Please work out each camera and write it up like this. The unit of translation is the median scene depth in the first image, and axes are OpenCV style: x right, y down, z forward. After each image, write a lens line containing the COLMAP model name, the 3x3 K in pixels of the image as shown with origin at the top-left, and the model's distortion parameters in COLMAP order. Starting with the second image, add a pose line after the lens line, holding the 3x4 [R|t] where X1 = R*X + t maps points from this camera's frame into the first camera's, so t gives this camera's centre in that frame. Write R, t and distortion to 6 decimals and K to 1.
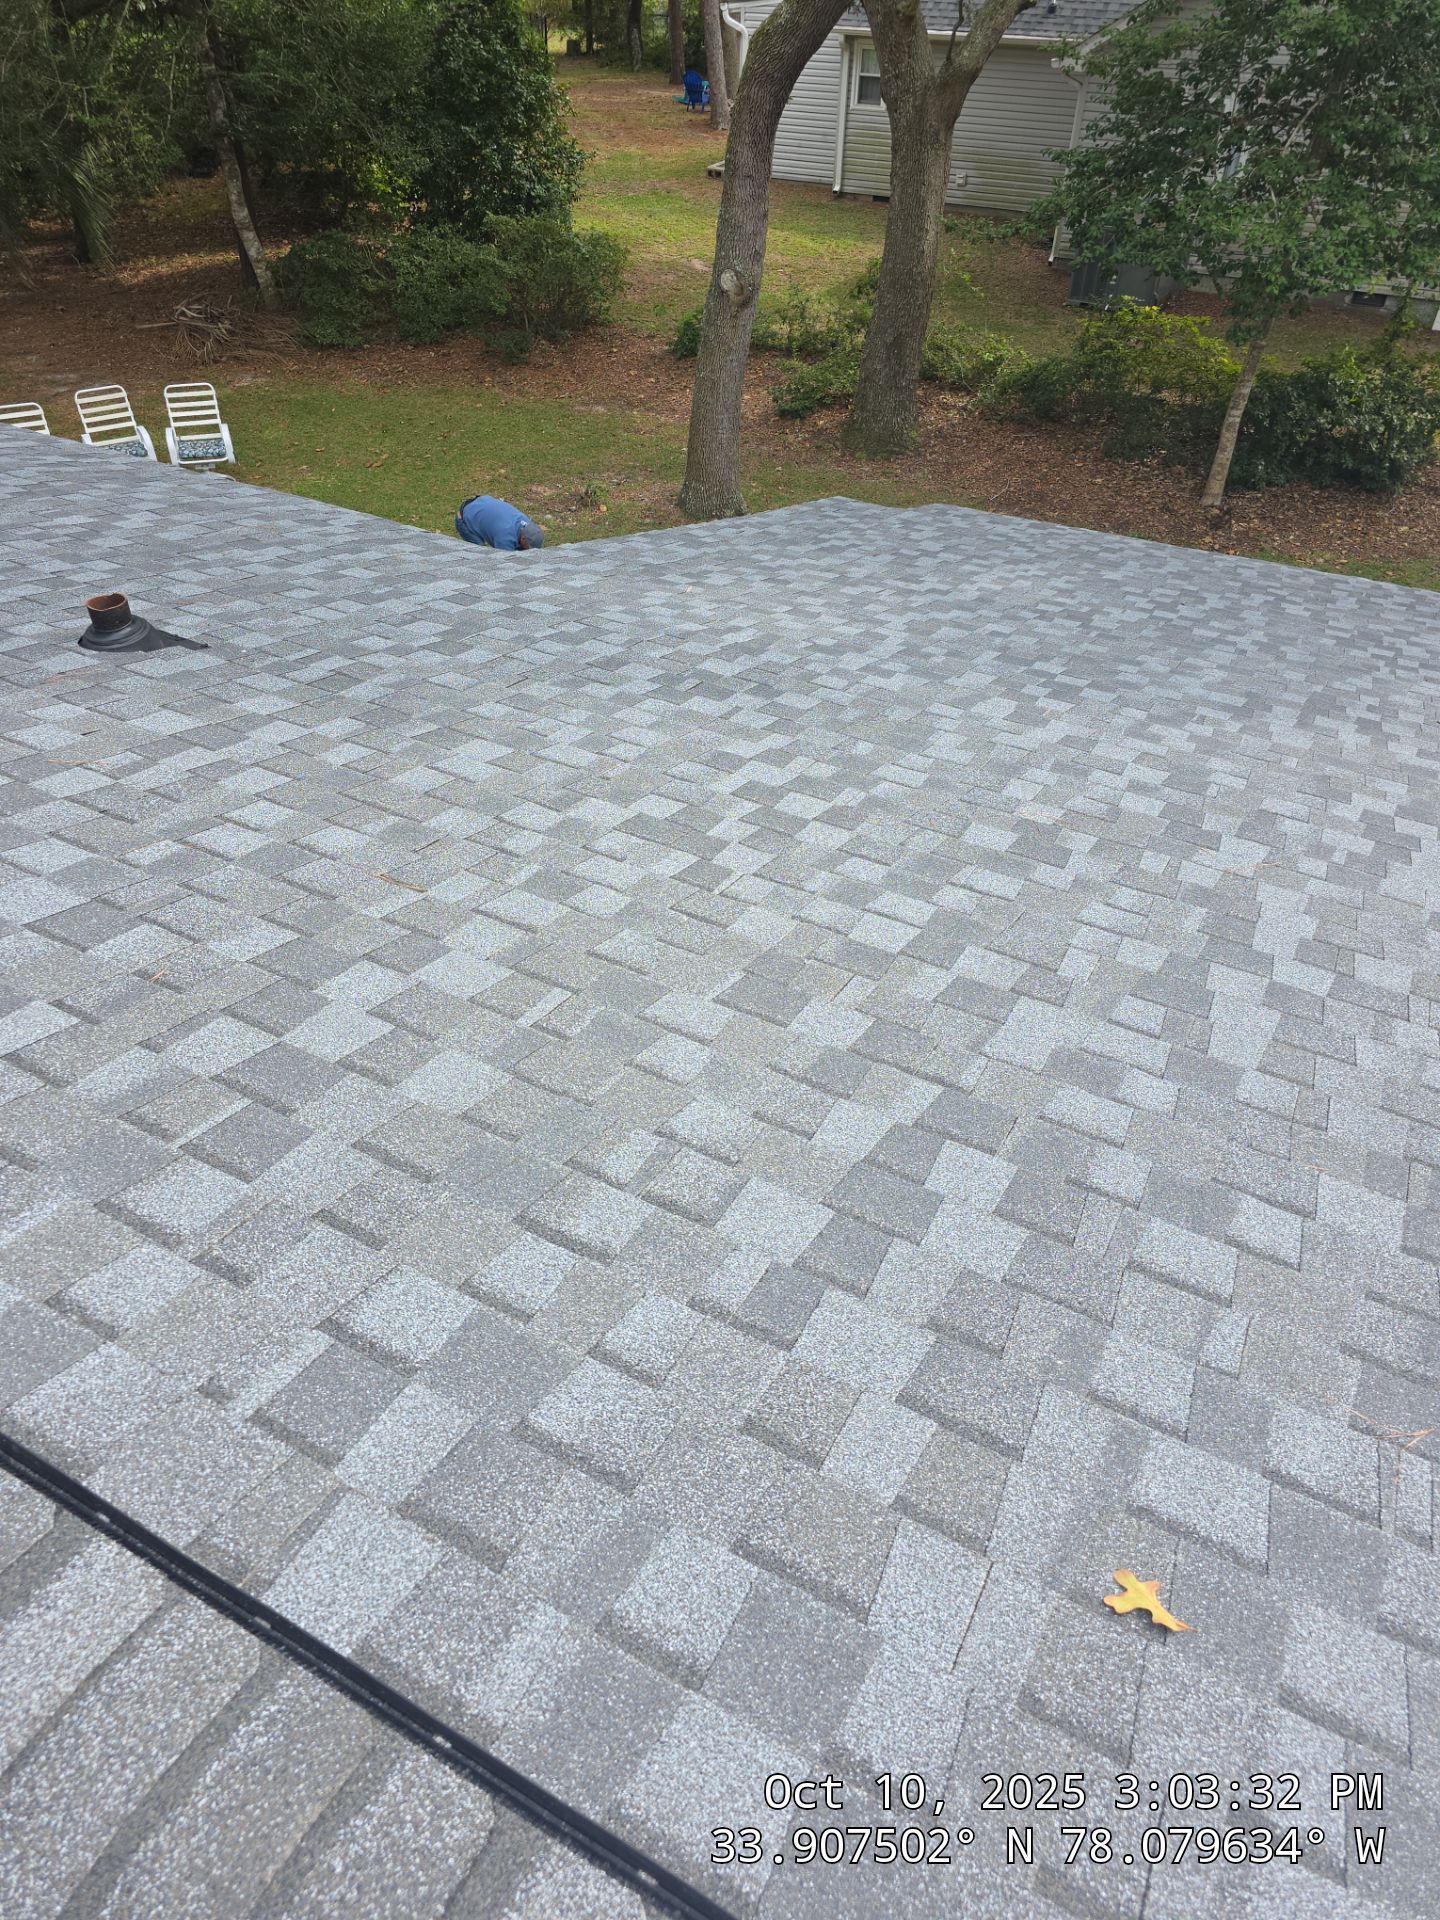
lens RADIAL K [[1267.8, 0, 692.3], [0, 1267.8, 964.3], [0, 0, 1]] dist [0.065105, -0.053513]
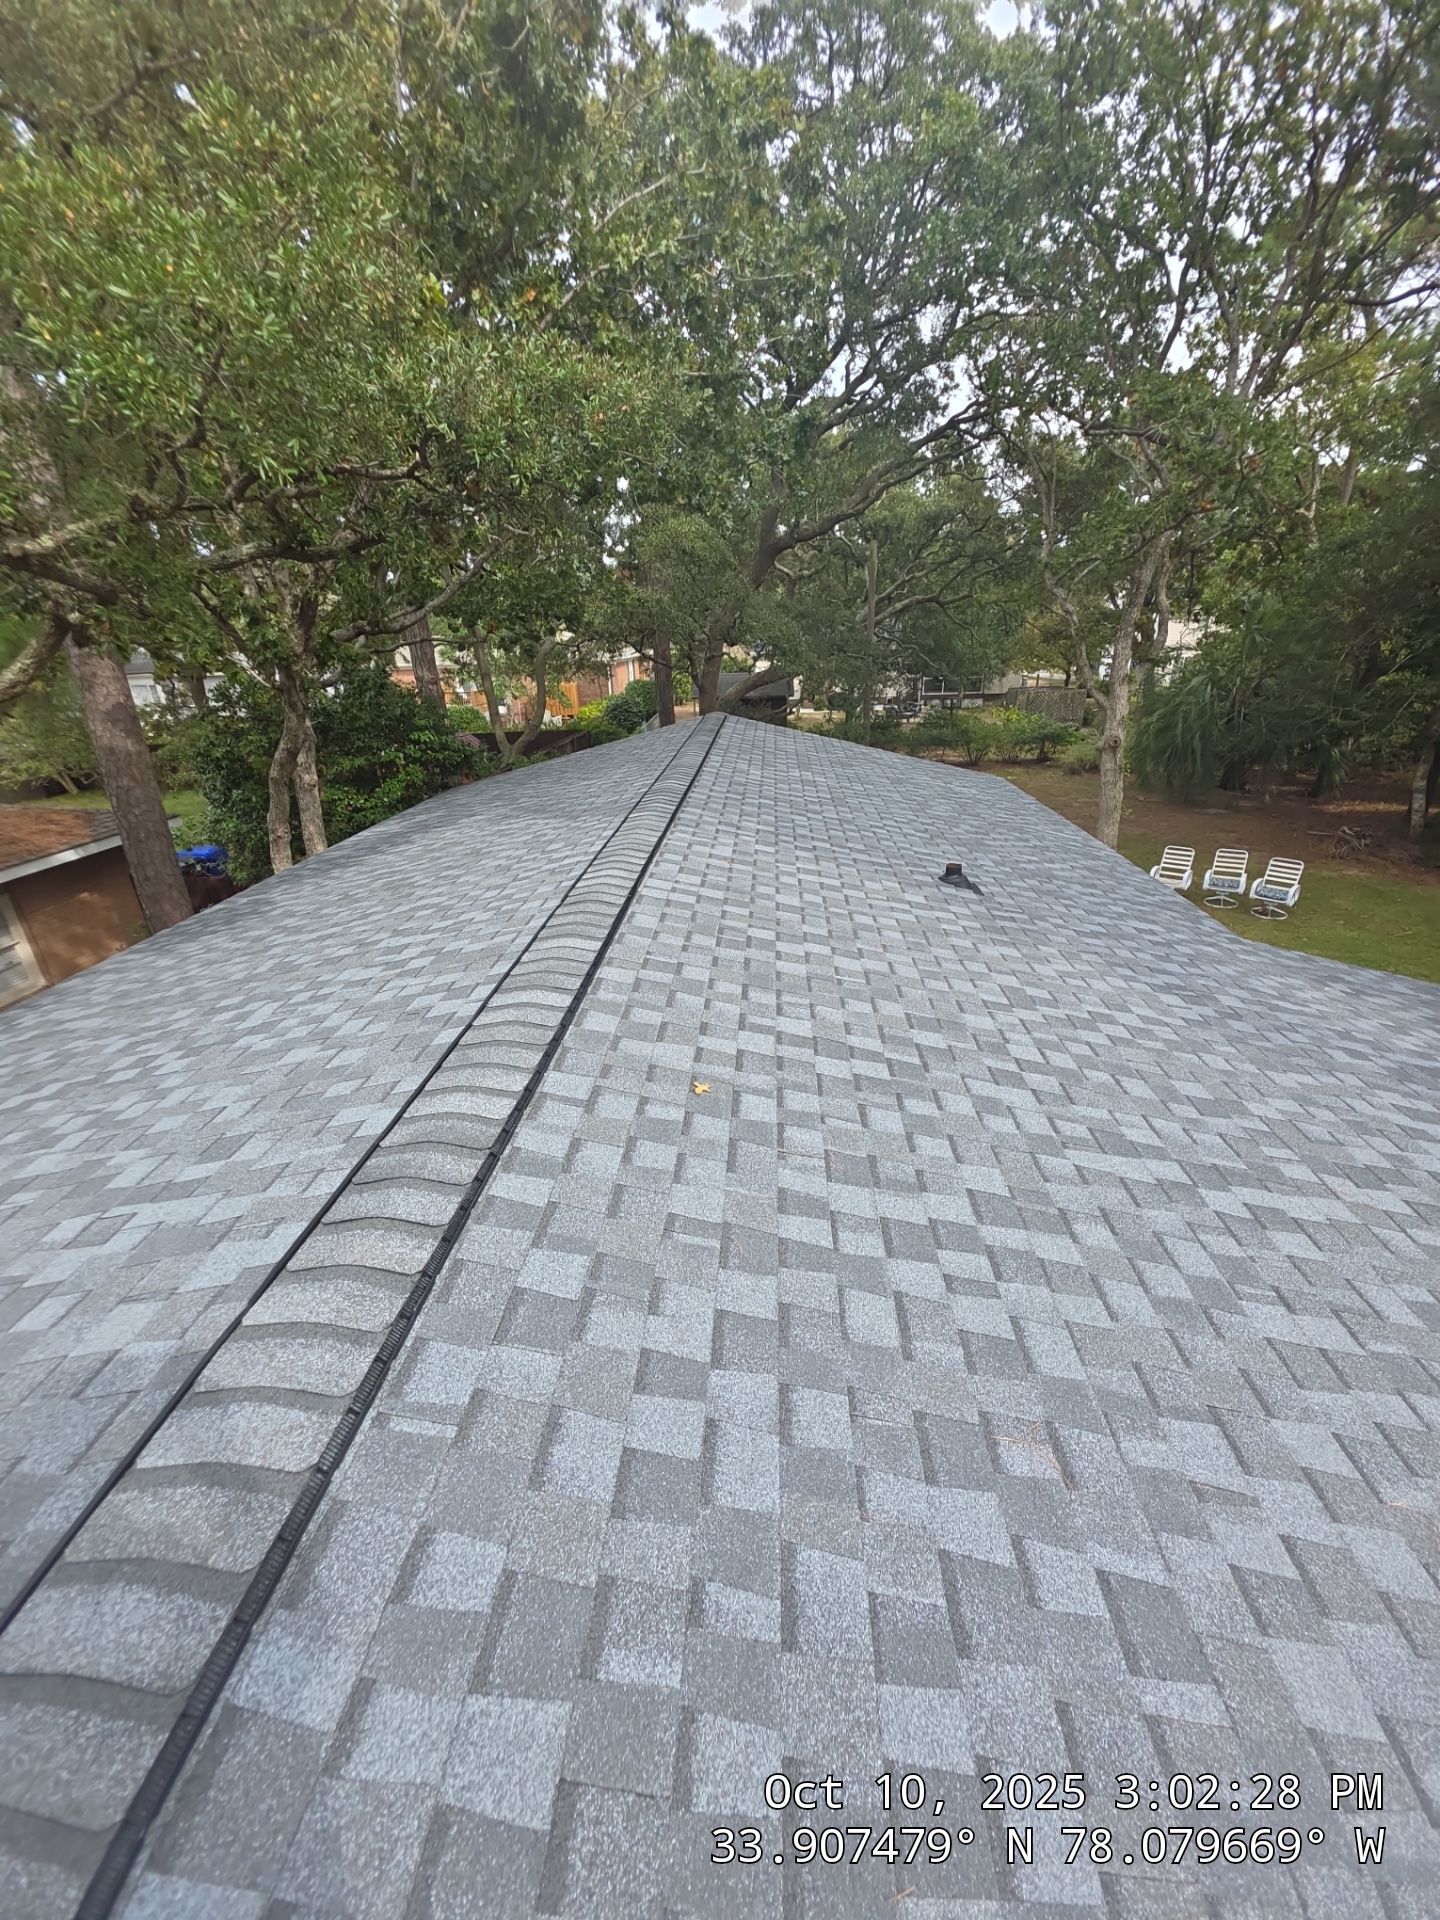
lens RADIAL K [[760.2, 0, 722.7], [0, 760.2, 965.3], [0, 0, 1]] dist [0.012712, -0.007028]
pose [[0.423682, 0.344656, -0.837679, 0.862727], [-0.552350, 0.831255, 0.062645, 0.046311], [0.717916, 0.436150, 0.542558, -0.050088]]
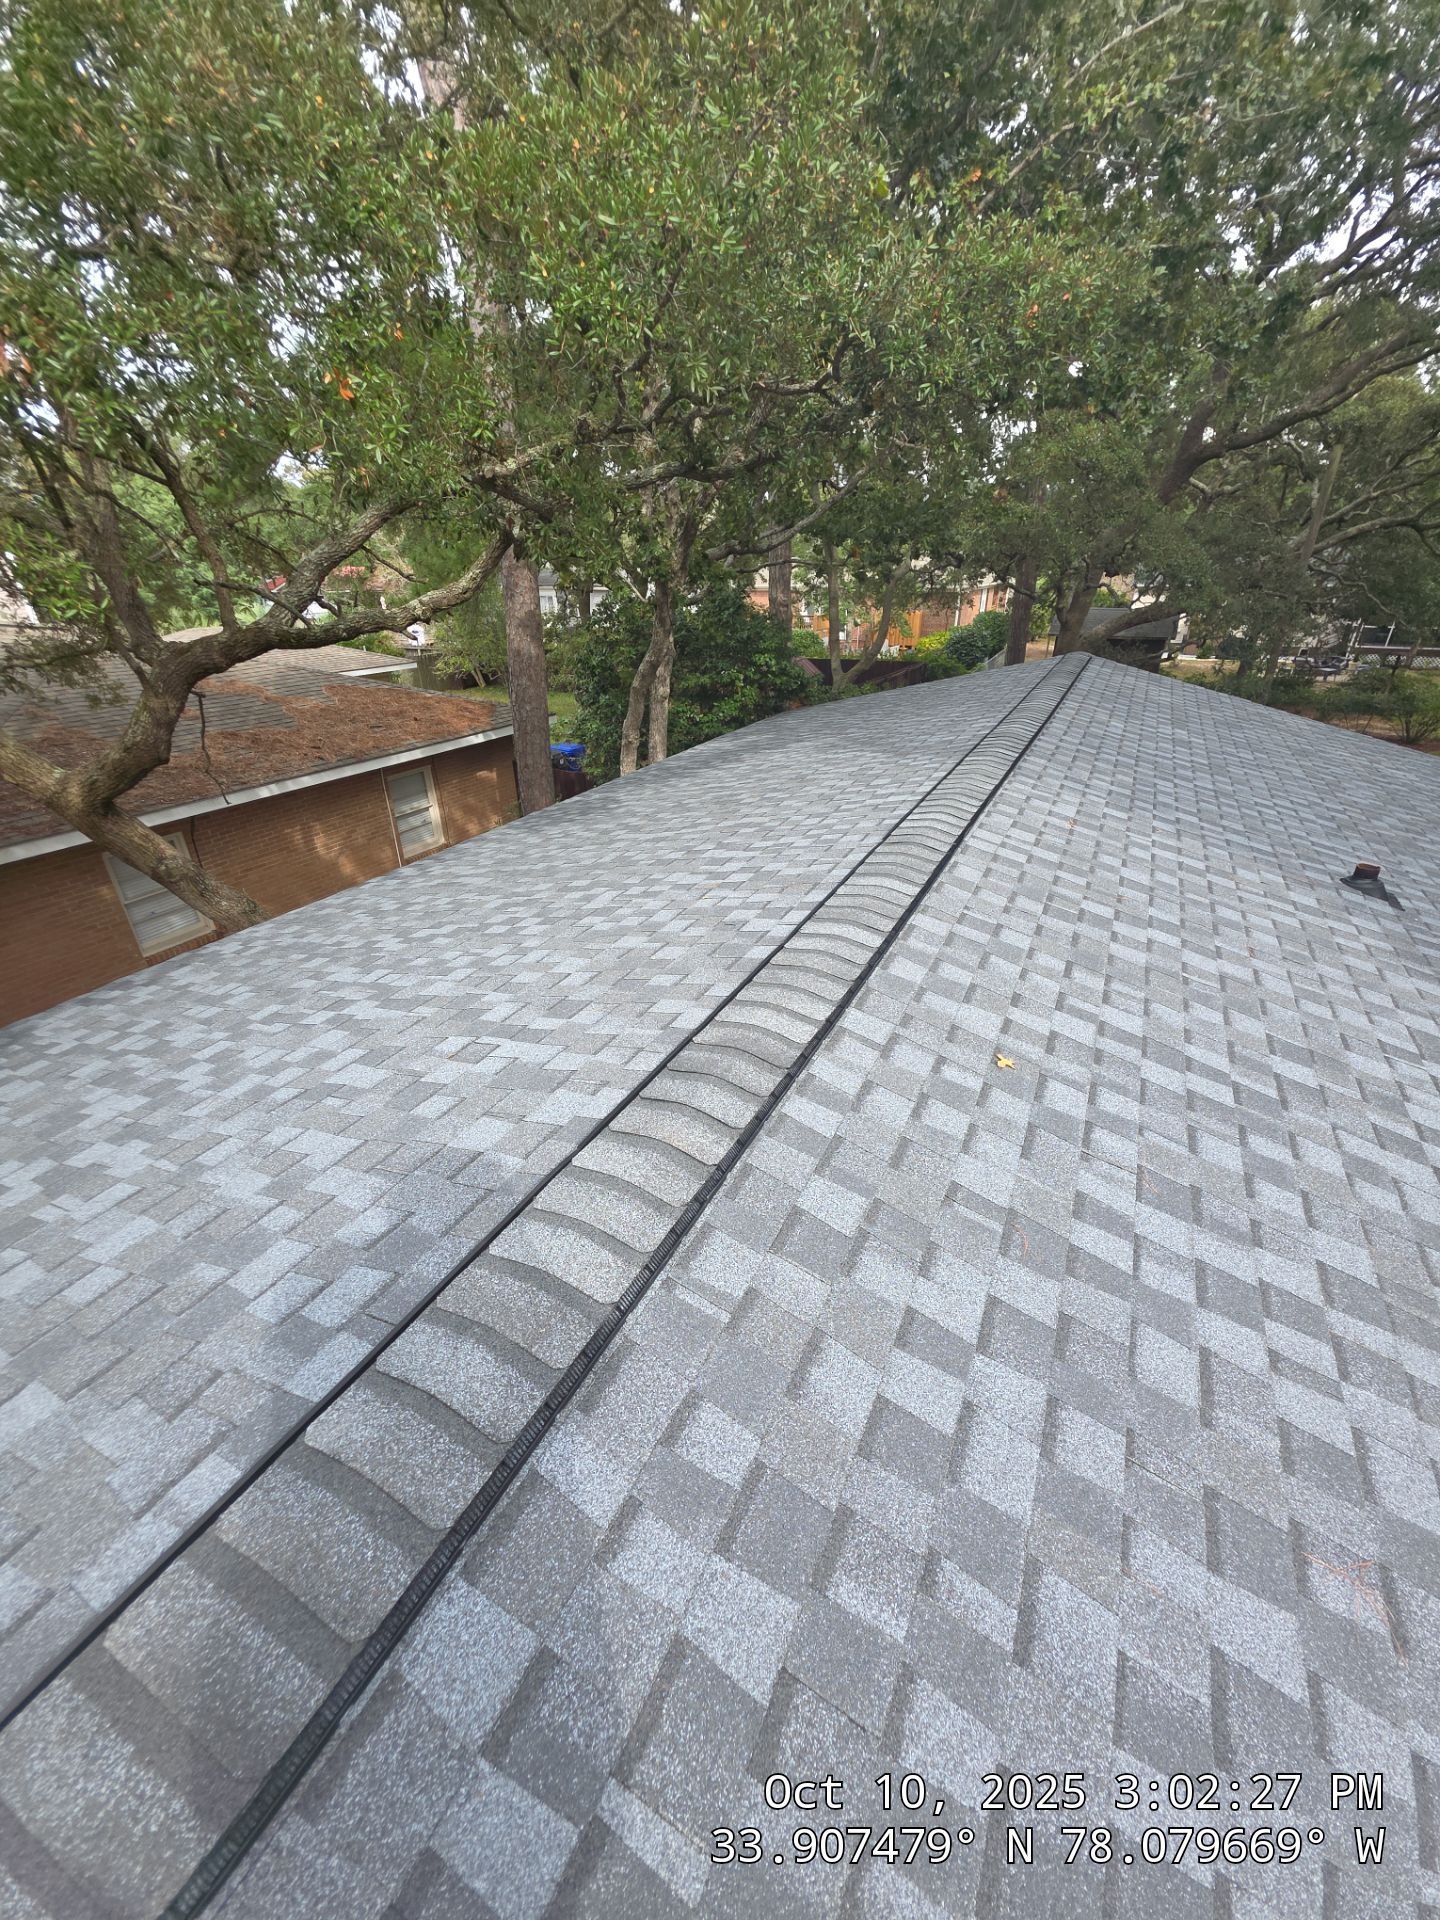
lens RADIAL K [[759.2, 0, 723.7], [0, 759.2, 967.0], [0, 0, 1]] dist [0.014135, -0.007894]
pose [[0.028398, 0.461591, -0.886638, 0.838053], [-0.633072, 0.694737, 0.341410, 0.073069], [0.773572, 0.551610, 0.311949, -0.077317]]
